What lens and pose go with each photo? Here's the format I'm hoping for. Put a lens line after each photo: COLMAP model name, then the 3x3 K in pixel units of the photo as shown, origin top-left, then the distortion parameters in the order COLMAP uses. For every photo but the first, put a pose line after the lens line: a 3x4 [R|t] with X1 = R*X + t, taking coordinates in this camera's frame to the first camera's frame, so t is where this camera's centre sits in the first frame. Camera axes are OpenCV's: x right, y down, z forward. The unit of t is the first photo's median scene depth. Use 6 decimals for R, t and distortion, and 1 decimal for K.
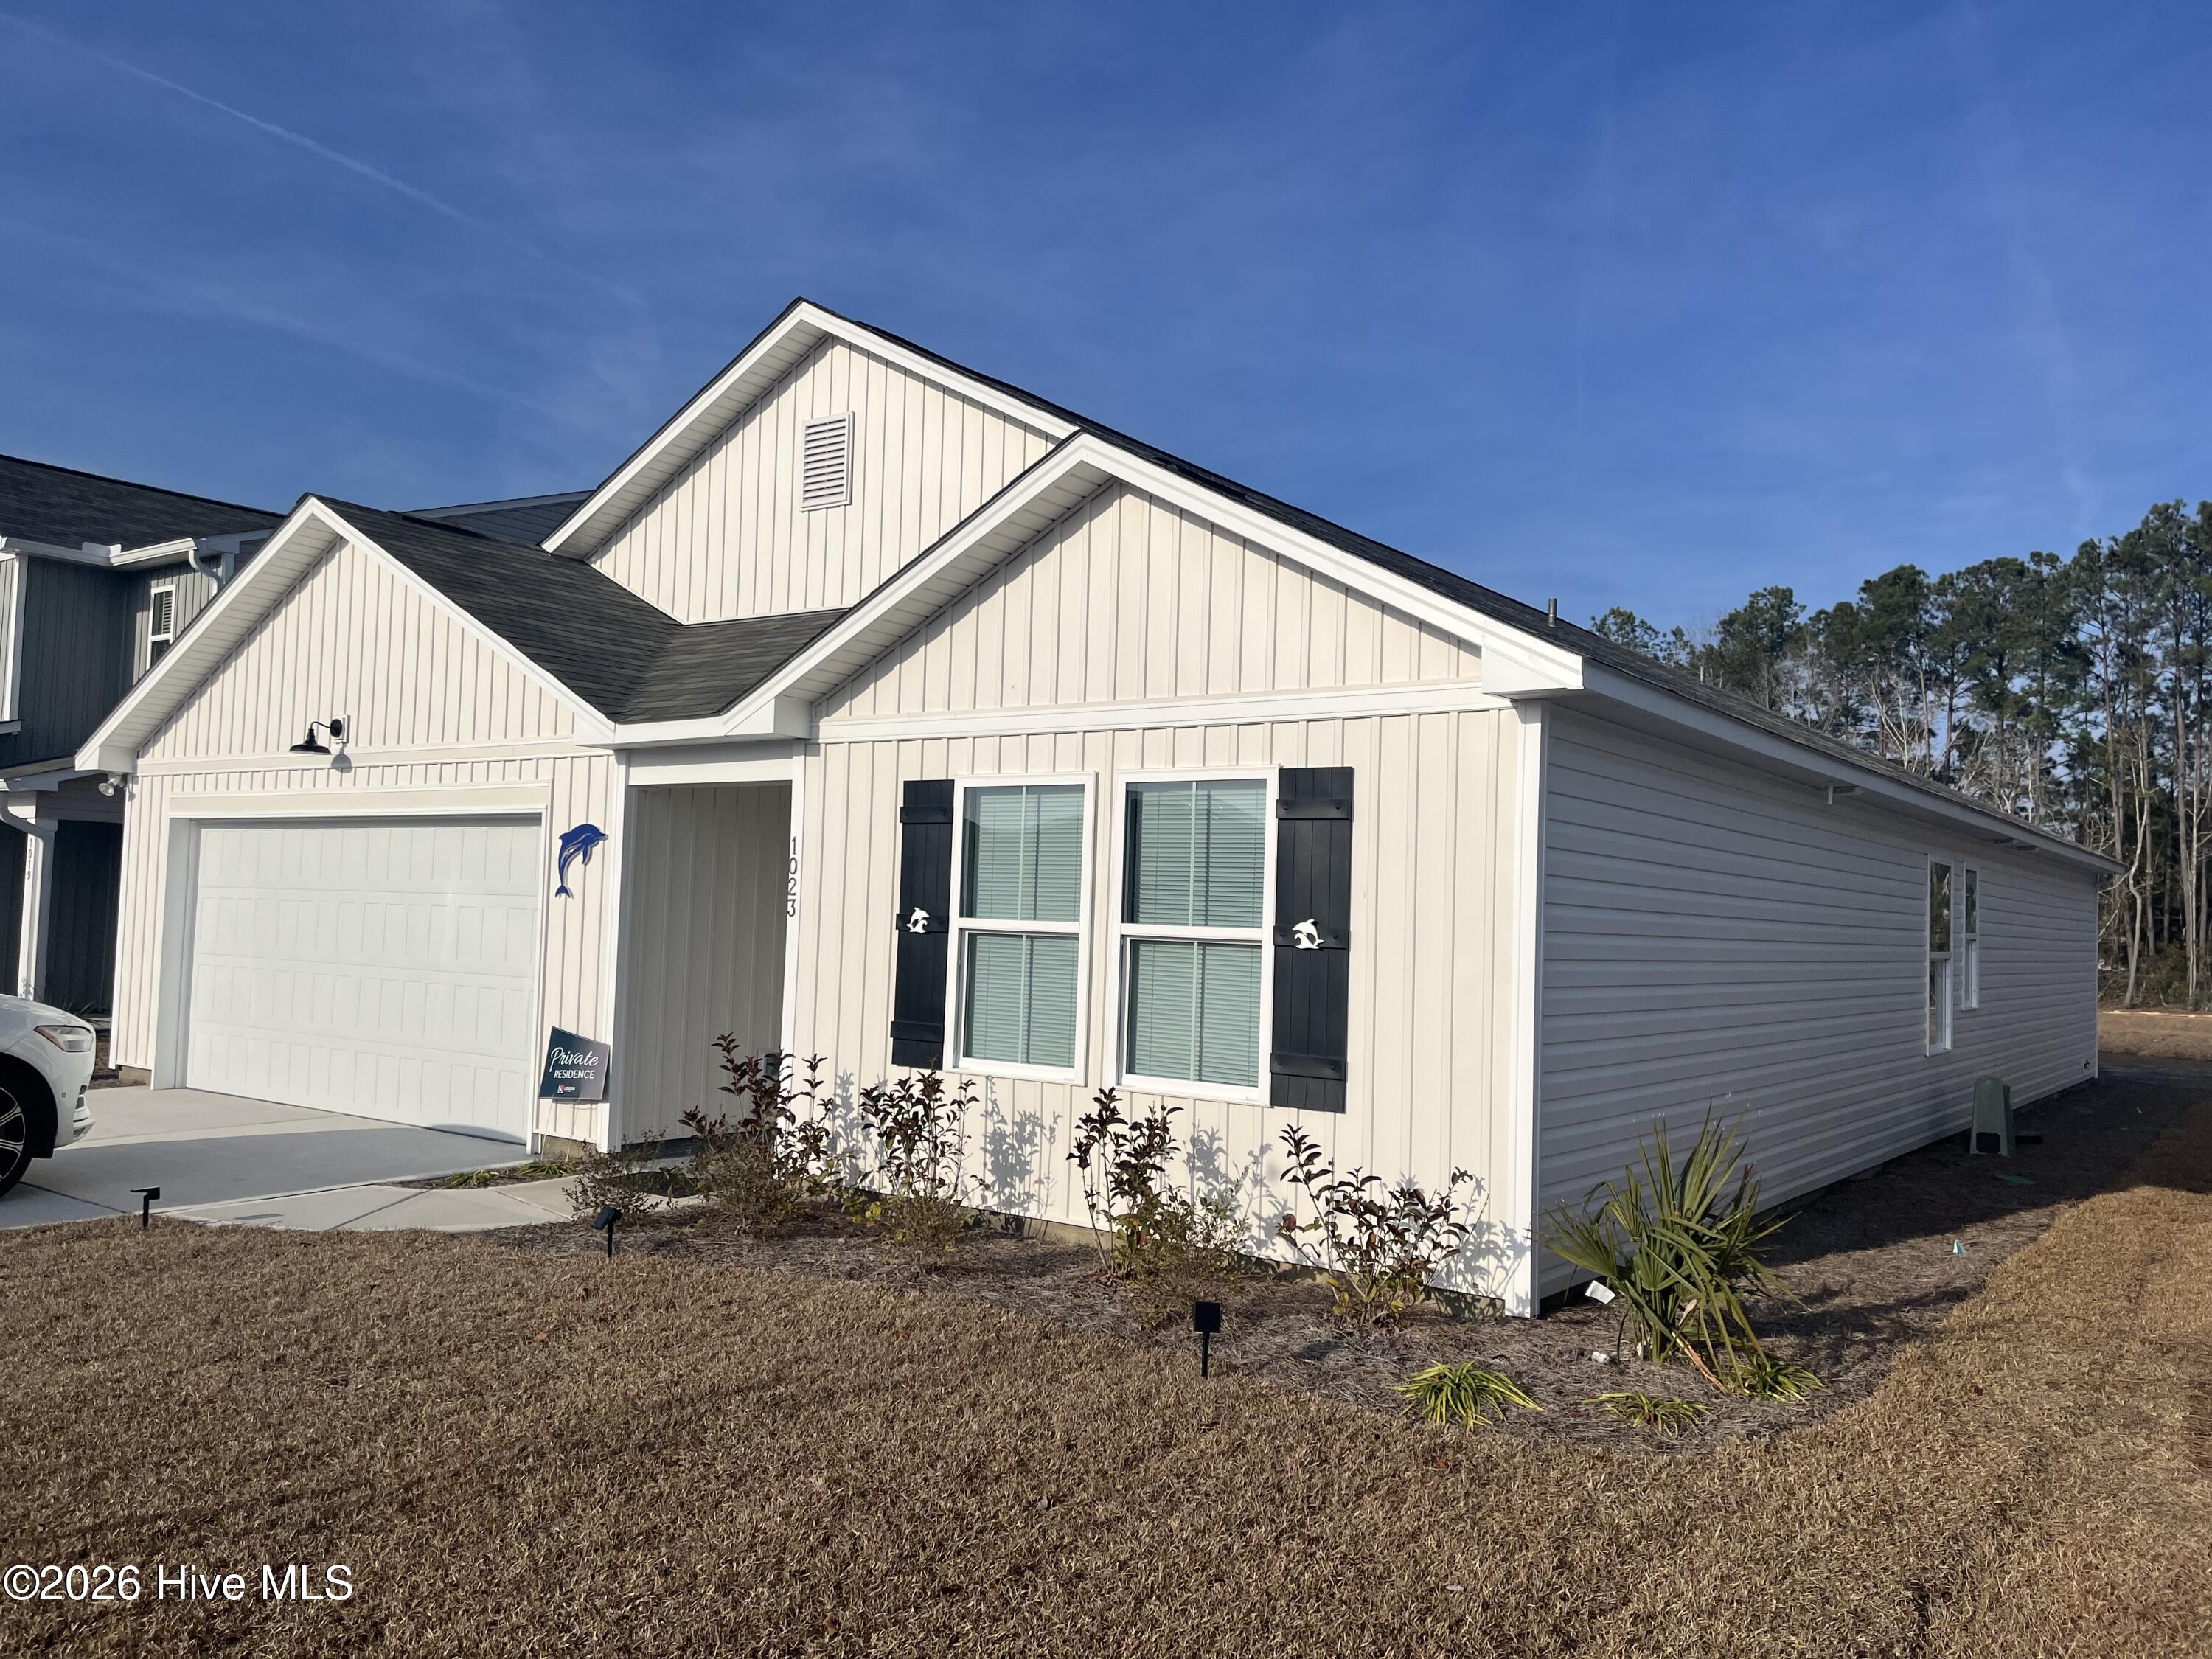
lens RADIAL K [[1745.3, 0, 1100.7], [0, 1745.3, 827.0], [0, 0, 1]] dist [0.032643, -0.038465]
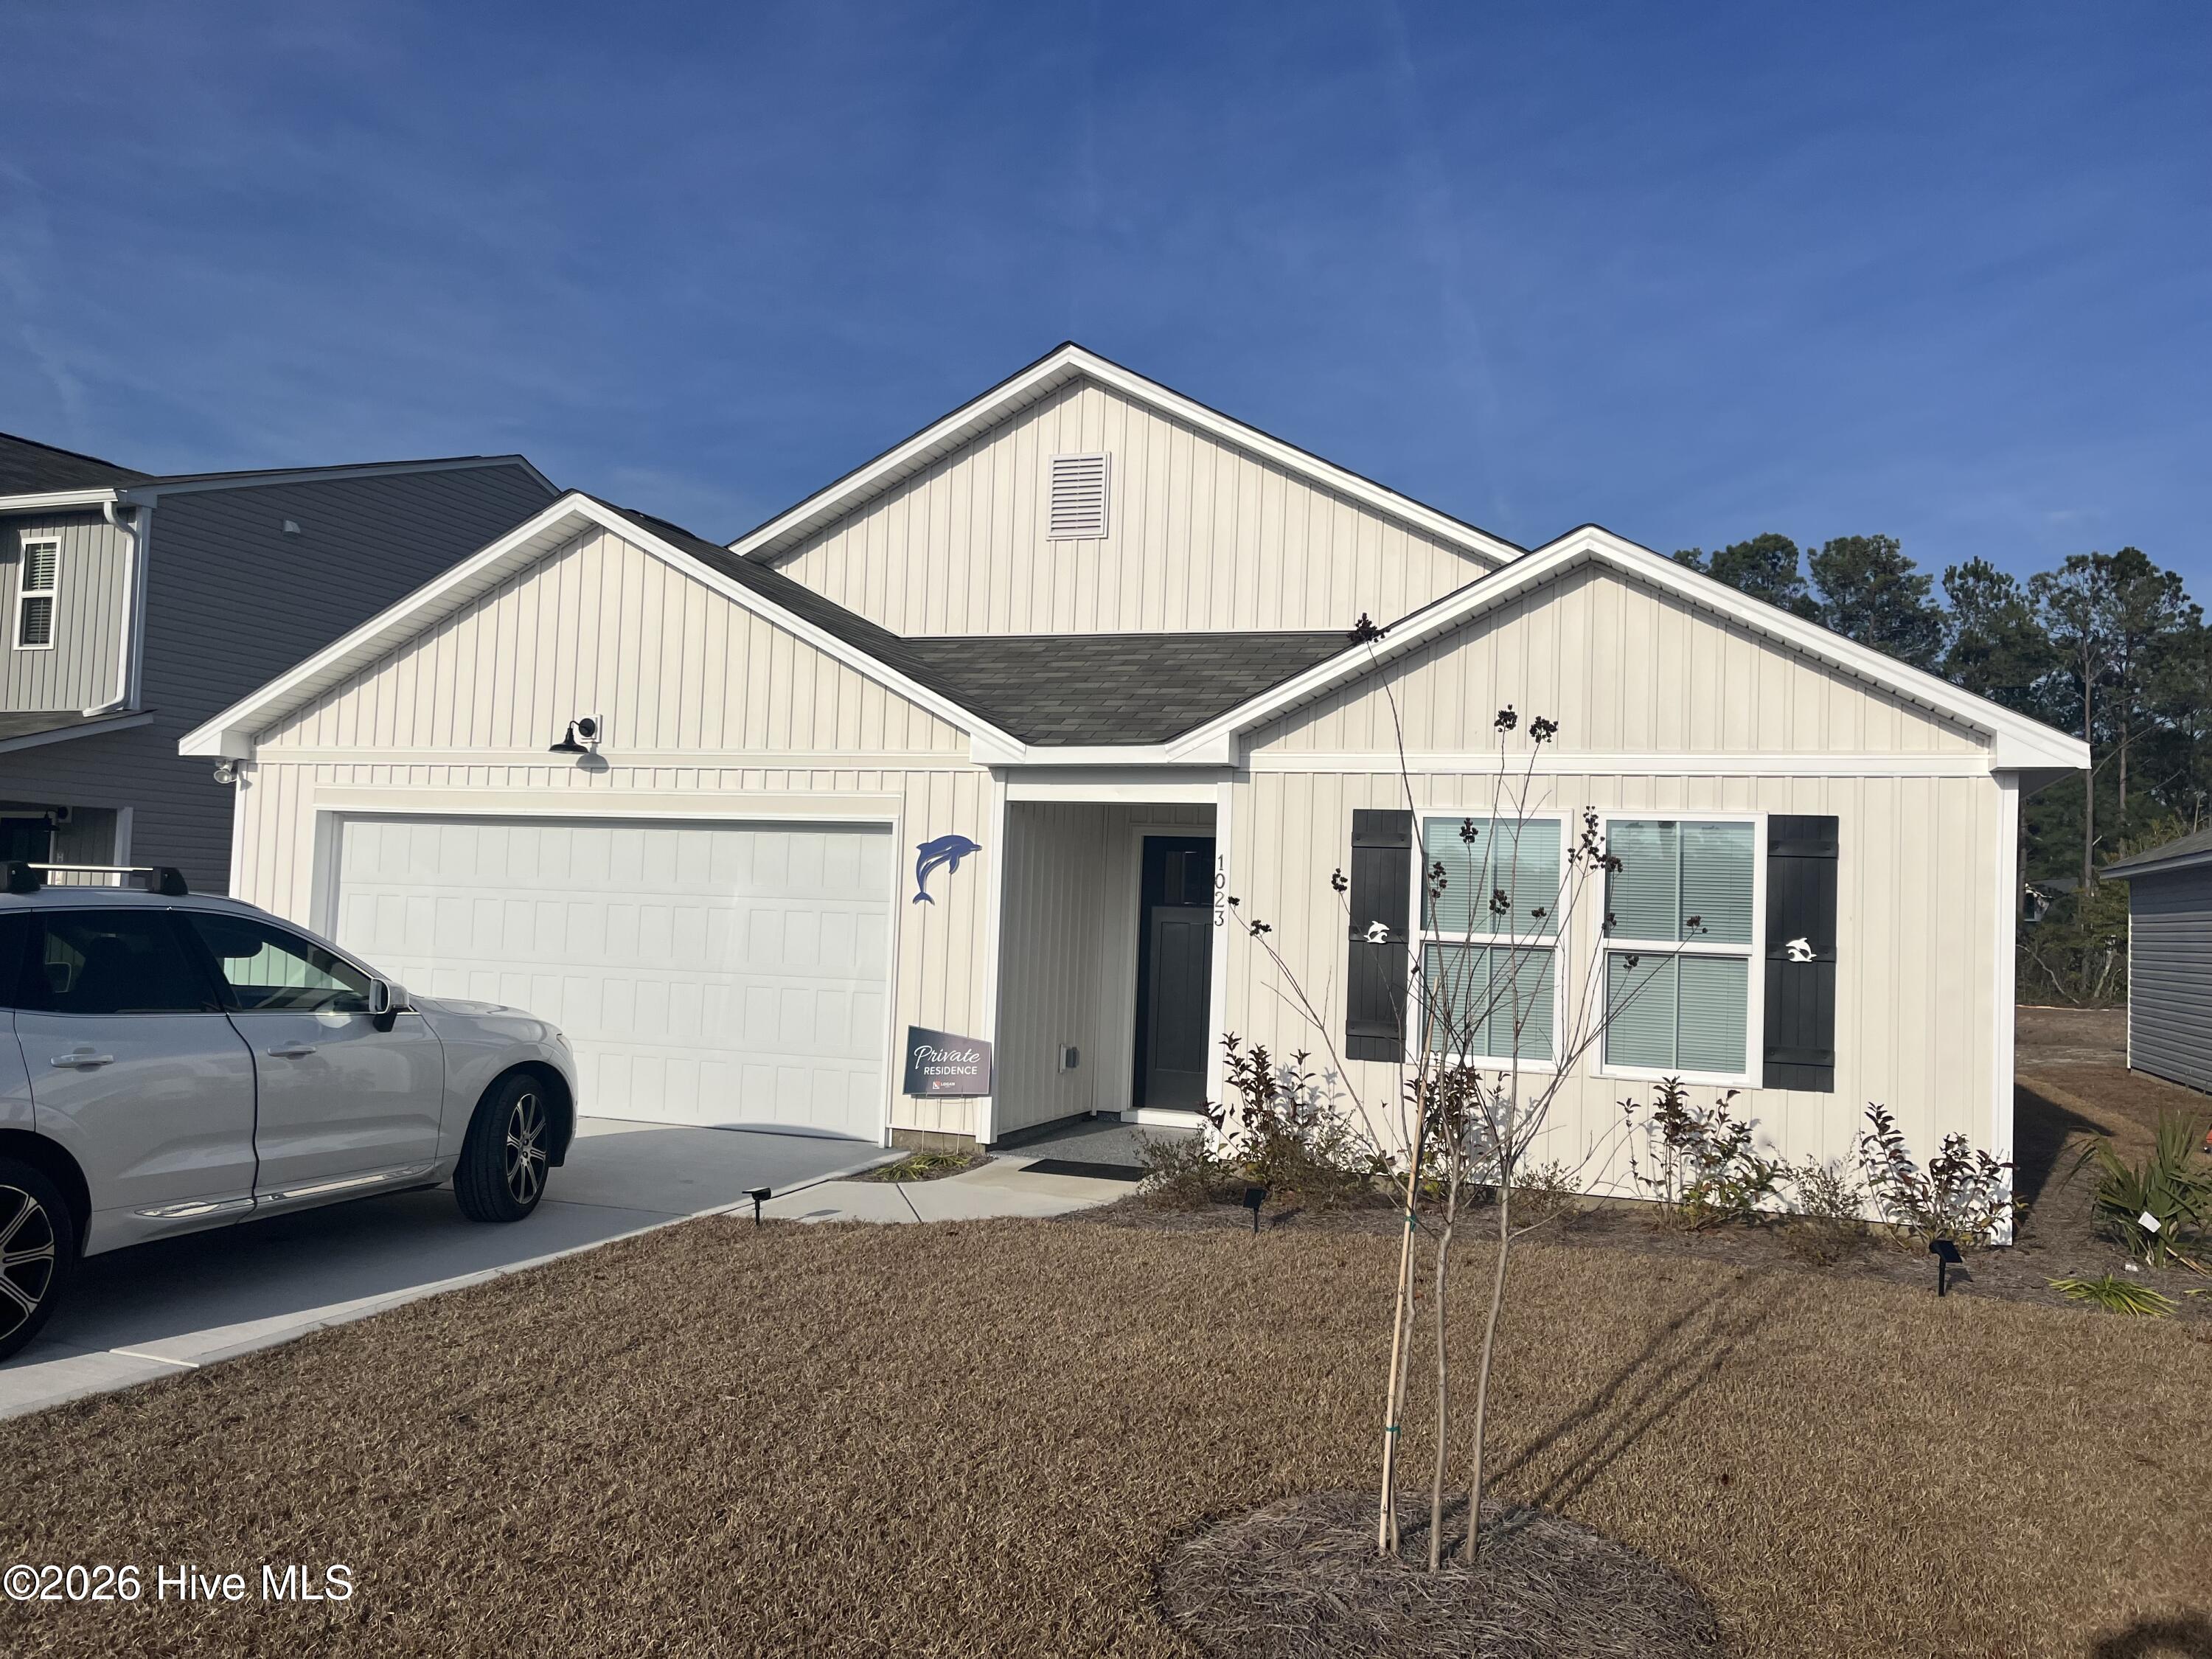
lens RADIAL K [[1745.3, 0, 1099.1], [0, 1745.3, 833.1], [0, 0, 1]] dist [0.032643, -0.038465]
pose [[0.959247, 0.016810, 0.282069, -0.521744], [-0.022111, 0.999633, 0.015622, -0.022115], [-0.281703, -0.021222, 0.959267, -0.041843]]
